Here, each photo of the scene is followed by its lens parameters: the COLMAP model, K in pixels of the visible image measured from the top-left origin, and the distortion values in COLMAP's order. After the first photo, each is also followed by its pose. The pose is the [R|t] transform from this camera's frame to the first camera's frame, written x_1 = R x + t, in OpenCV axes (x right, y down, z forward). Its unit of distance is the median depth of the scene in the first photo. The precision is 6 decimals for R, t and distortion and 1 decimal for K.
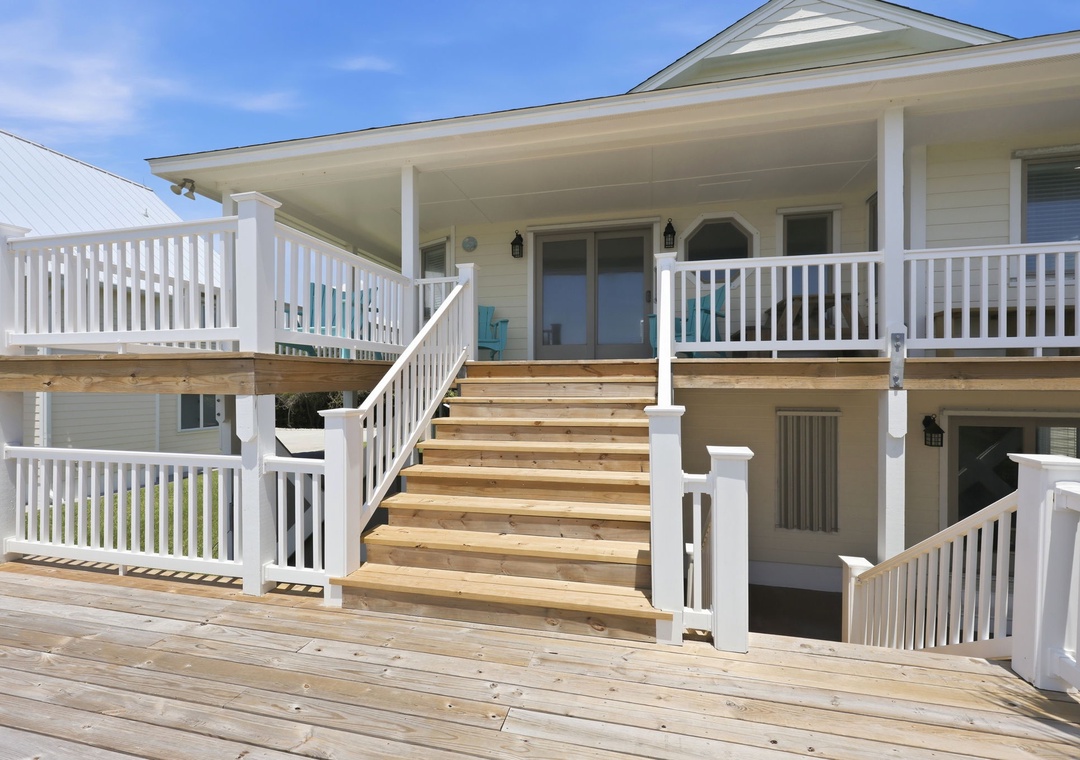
lens RADIAL K [[470.6, 0, 543.7], [0, 470.6, 389.4], [0, 0, 1]] dist [0.006895, 0.000443]
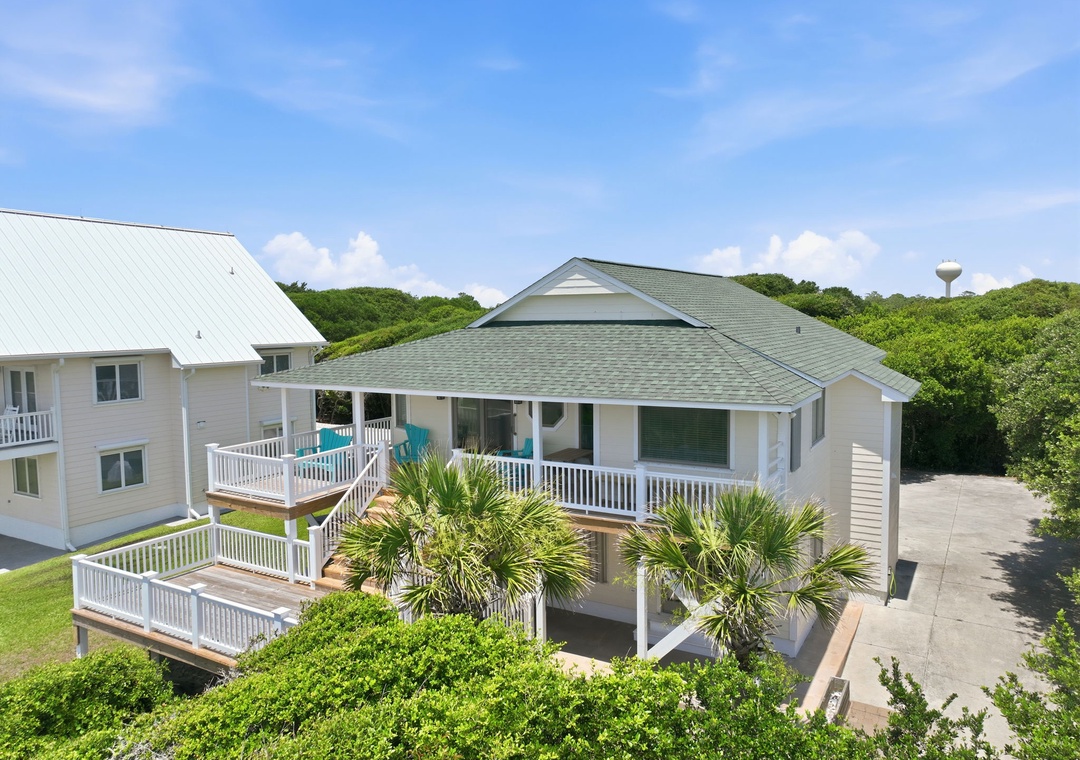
lens RADIAL K [[774.1, 0, 537.4], [0, 774.1, 377.6], [0, 0, 1]] dist [0.001765, 0.009916]
pose [[0.955559, 0.015004, -0.294418, 2.343383], [0.010692, 0.996283, 0.085474, -1.295099], [0.294606, -0.084823, 0.951847, -3.166042]]
